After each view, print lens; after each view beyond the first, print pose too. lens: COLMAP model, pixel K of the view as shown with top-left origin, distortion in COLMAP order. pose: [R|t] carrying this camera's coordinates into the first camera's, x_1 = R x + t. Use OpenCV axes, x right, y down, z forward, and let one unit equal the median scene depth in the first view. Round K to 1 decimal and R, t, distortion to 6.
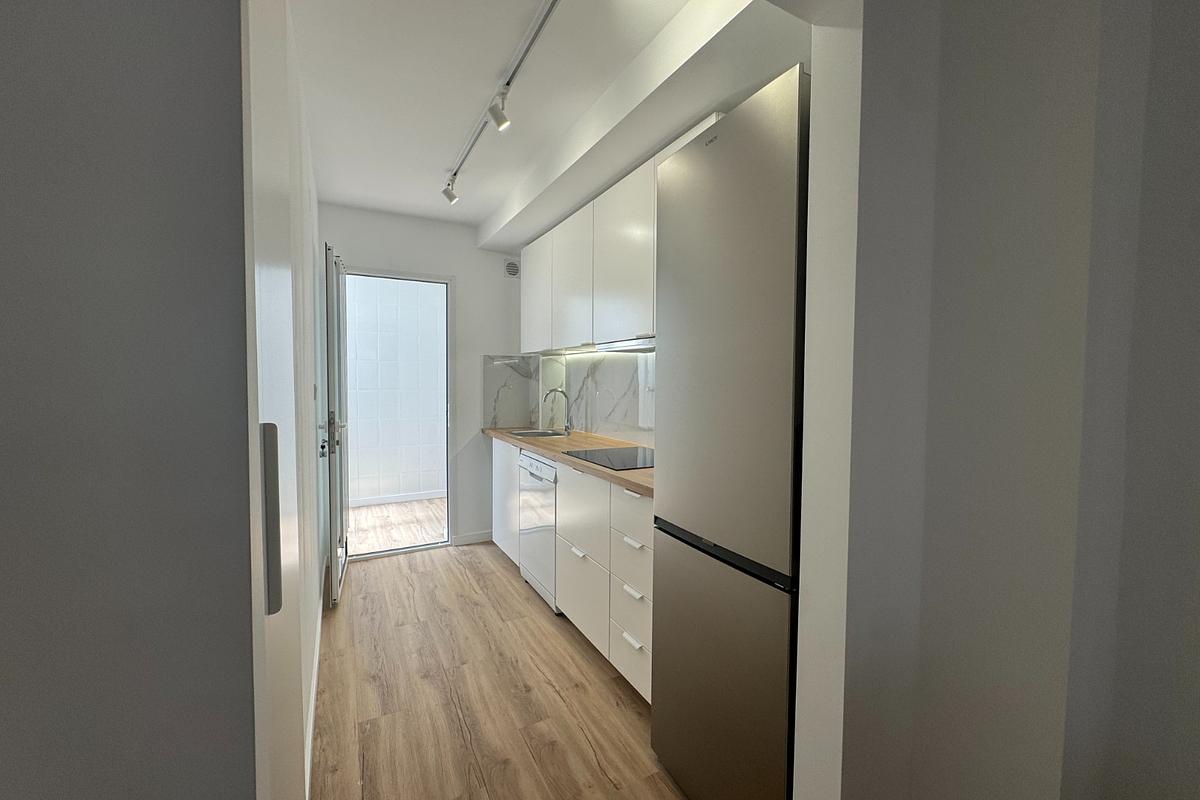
lens RADIAL K [[480.4, 0, 600.0], [0, 480.4, 400.0], [0, 0, 1]] dist [-0.004270, -0.000004]
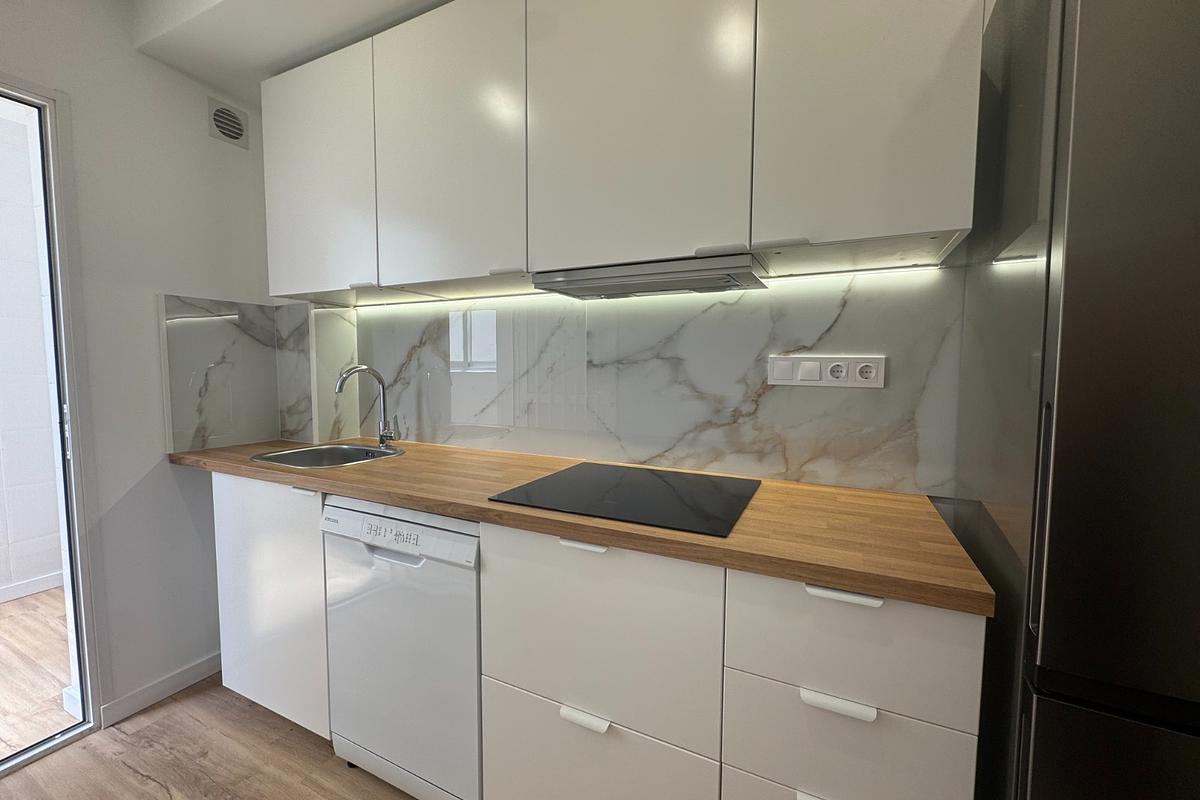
lens RADIAL K [[480.4, 0, 600.0], [0, 480.4, 400.0], [0, 0, 1]] dist [-0.004270, -0.000004]
pose [[0.814627, -0.044489, 0.578277, -0.176243], [0.024366, 0.998799, 0.042517, -0.002399], [-0.579474, -0.020546, 0.814732, 0.391297]]
